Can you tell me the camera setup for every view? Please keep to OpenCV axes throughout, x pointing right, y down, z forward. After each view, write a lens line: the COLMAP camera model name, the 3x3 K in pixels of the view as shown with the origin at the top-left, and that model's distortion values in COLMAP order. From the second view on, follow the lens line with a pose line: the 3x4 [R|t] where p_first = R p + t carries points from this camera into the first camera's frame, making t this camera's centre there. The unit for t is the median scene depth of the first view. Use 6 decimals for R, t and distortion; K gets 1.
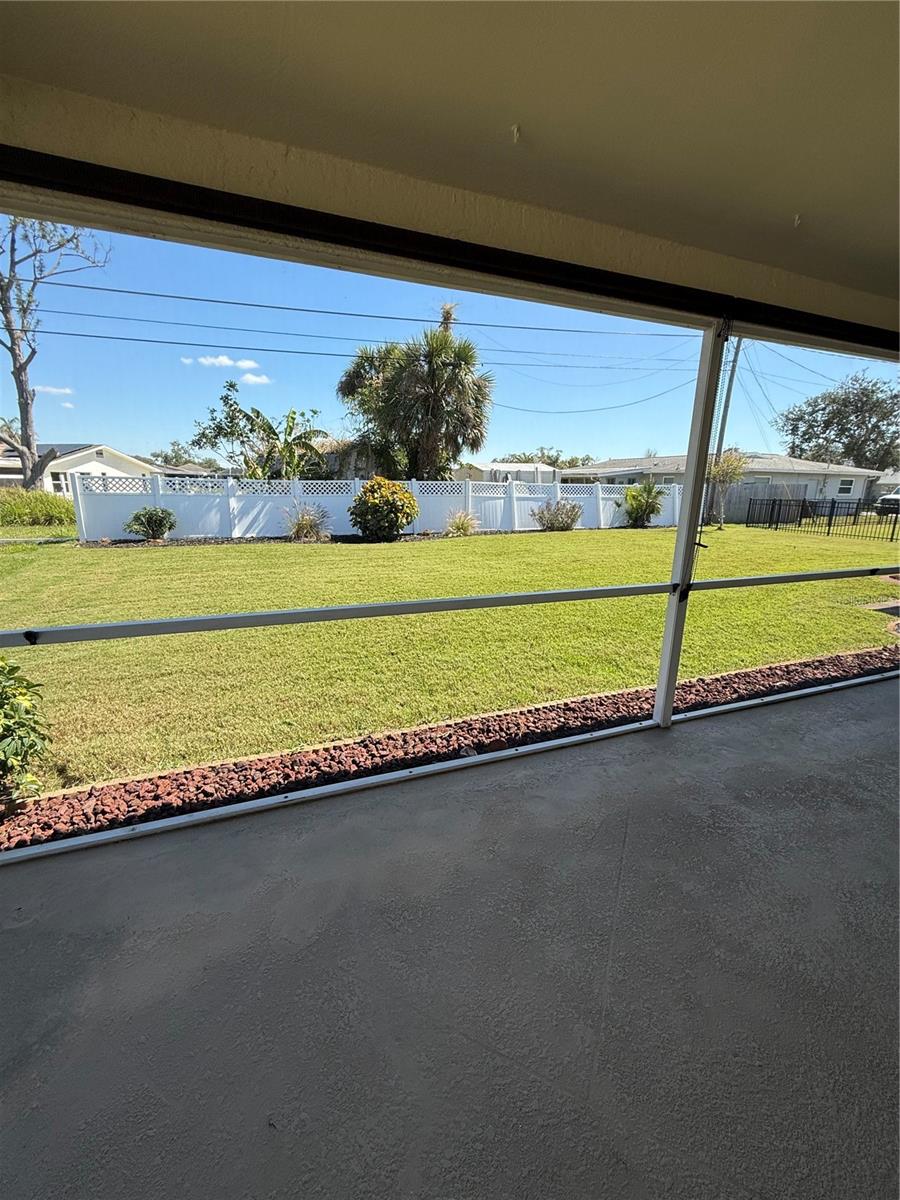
lens RADIAL K [[480.0, 0, 448.3], [0, 480.0, 598.8], [0, 0, 1]] dist [0.002522, -0.000786]
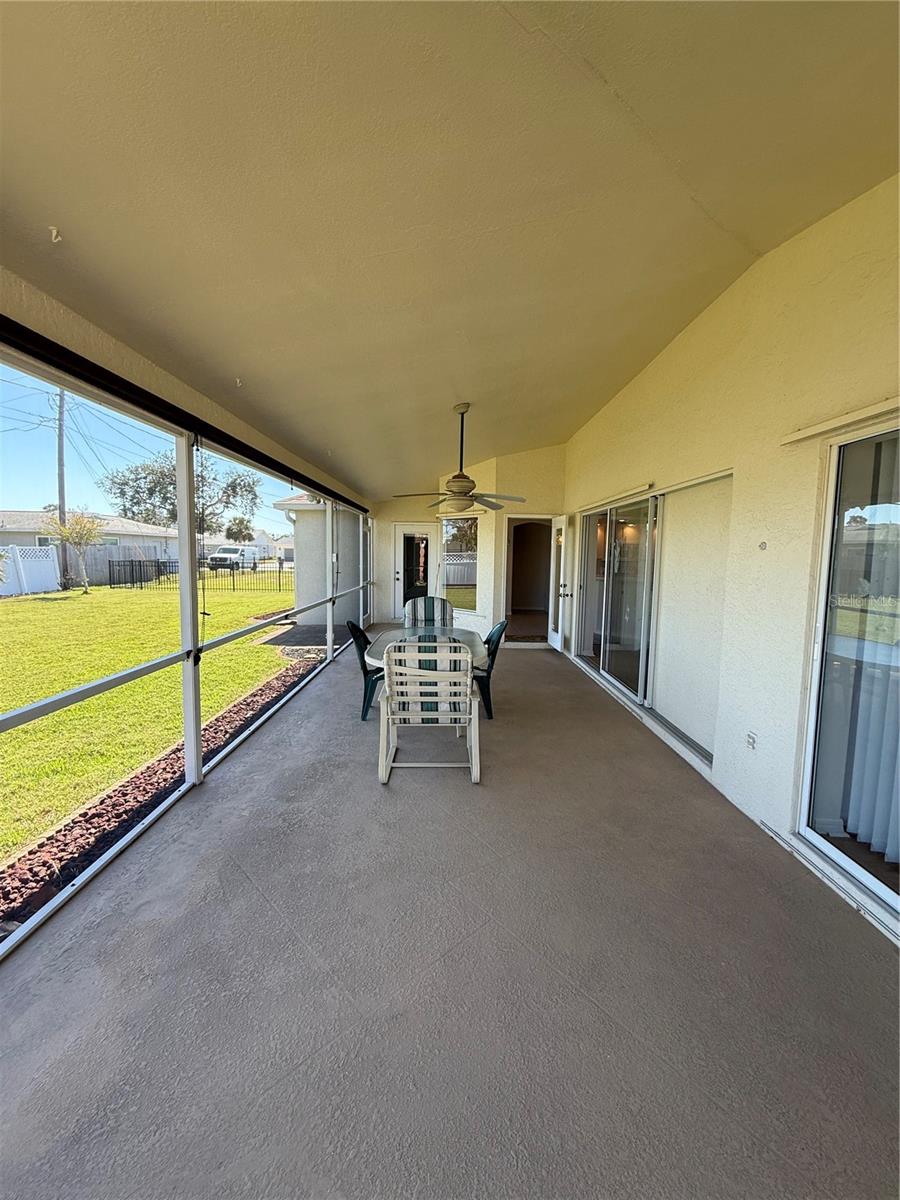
lens RADIAL K [[480.0, 0, 453.5], [0, 480.0, 594.6], [0, 0, 1]] dist [0.002522, -0.000786]
pose [[0.356896, -0.089961, 0.929802, -0.225353], [0.207737, 0.978071, 0.014893, -0.031991], [-0.910753, 0.187839, 0.367758, 0.006231]]
